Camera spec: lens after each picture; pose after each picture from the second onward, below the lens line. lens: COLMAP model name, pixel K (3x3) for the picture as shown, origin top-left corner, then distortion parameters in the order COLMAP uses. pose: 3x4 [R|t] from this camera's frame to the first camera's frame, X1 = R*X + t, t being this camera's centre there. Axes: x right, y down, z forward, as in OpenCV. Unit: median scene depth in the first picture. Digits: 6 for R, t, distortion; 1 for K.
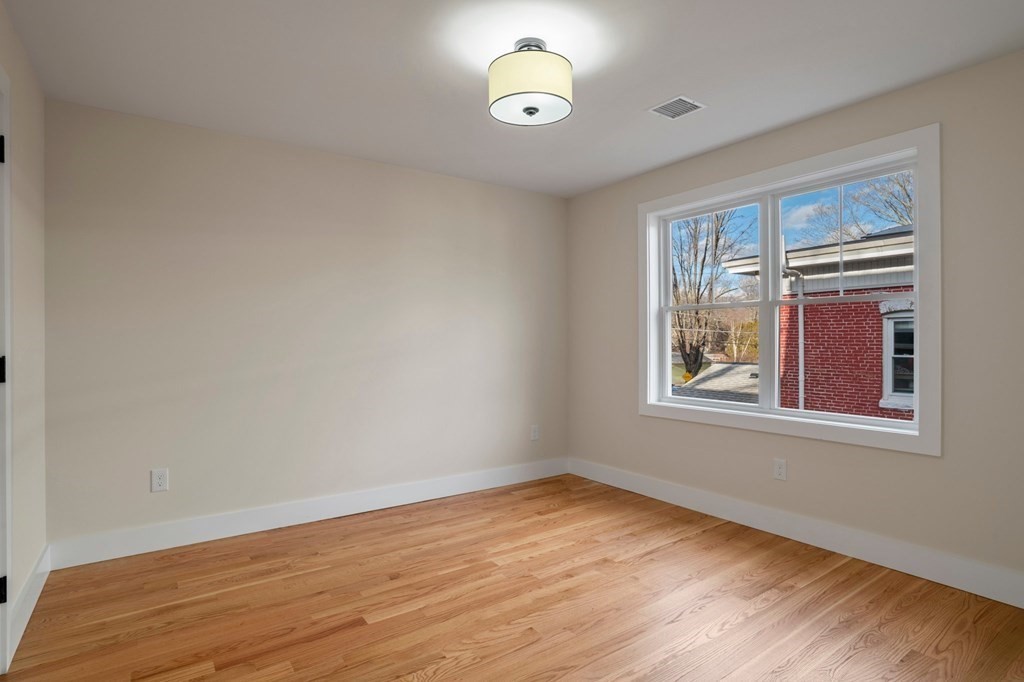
lens RADIAL K [[538.6, 0, 509.9], [0, 538.6, 341.6], [0, 0, 1]] dist [-0.035885, 0.018787]
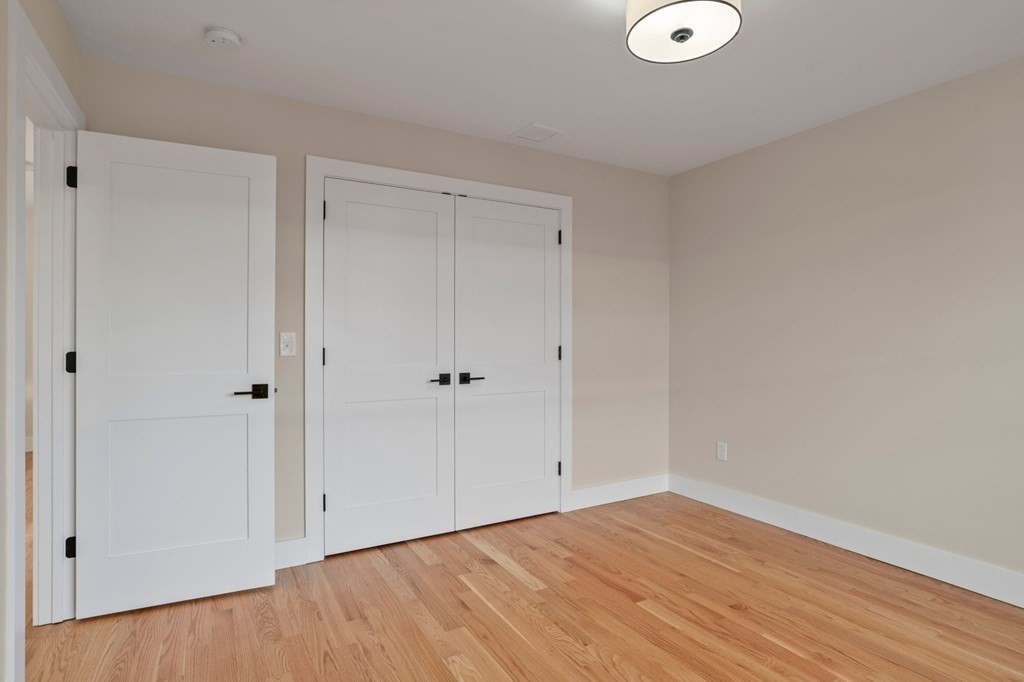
lens RADIAL K [[538.6, 0, 508.9], [0, 538.6, 338.4], [0, 0, 1]] dist [-0.035885, 0.018787]
pose [[-0.106159, 0.002184, -0.994347, 0.646379], [-0.000600, 0.999997, 0.002260, 0.001256], [0.994349, 0.000837, -0.106157, 0.684064]]
